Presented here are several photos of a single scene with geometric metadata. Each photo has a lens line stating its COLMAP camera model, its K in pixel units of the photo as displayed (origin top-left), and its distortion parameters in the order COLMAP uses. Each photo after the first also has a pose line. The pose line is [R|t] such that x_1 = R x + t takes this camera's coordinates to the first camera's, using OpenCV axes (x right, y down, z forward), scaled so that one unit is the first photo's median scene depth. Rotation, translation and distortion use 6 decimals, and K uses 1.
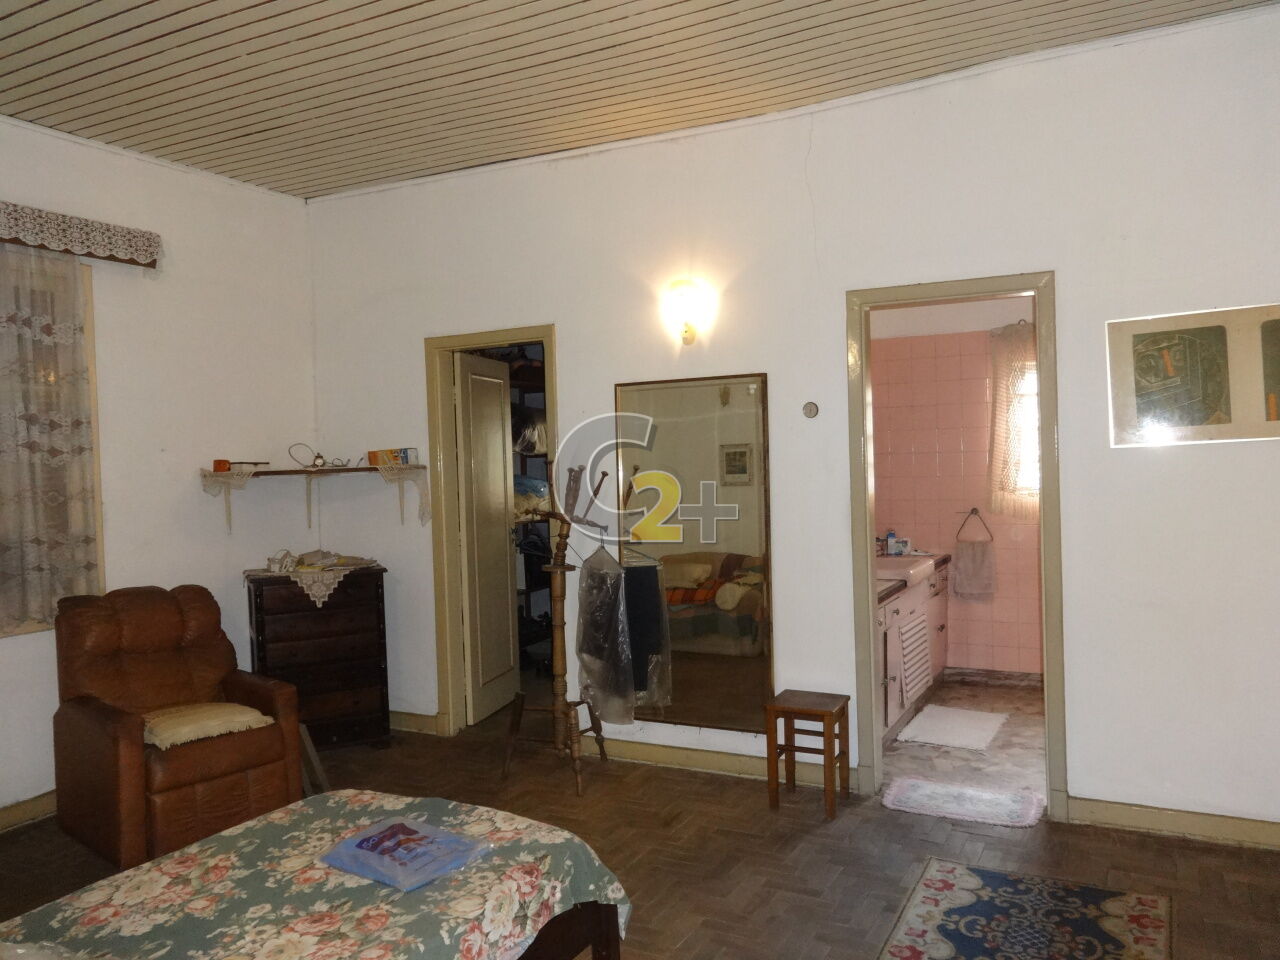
lens RADIAL K [[955.3, 0, 650.3], [0, 955.3, 477.5], [0, 0, 1]] dist [-0.004372, -0.001265]
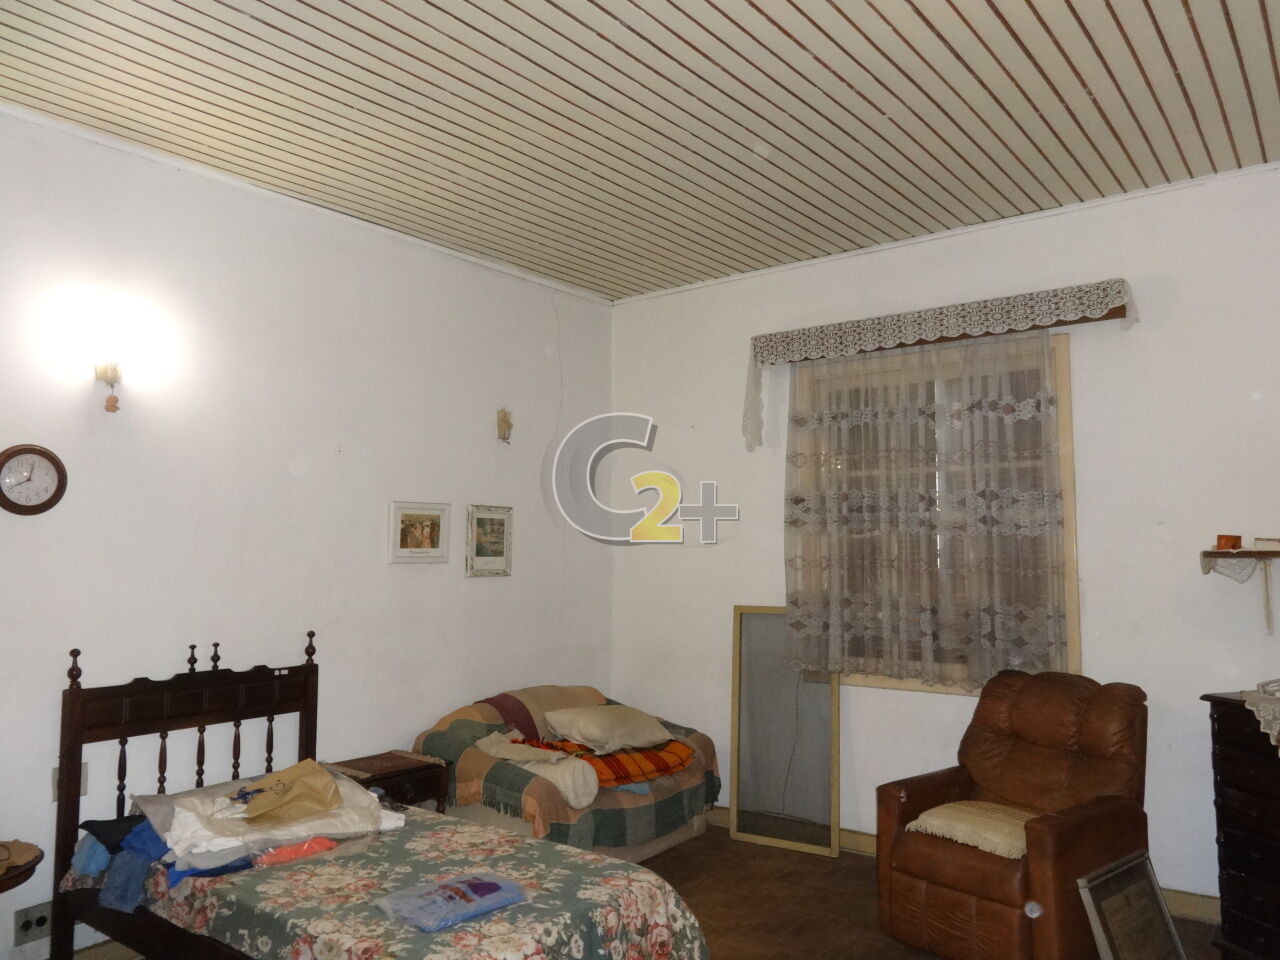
lens RADIAL K [[955.3, 0, 647.3], [0, 955.3, 481.3], [0, 0, 1]] dist [-0.004372, -0.001265]
pose [[-0.155479, -0.035844, -0.987189, 0.651883], [-0.013245, 0.999327, -0.034199, -0.049171], [0.987750, 0.007759, -0.155849, 1.094541]]
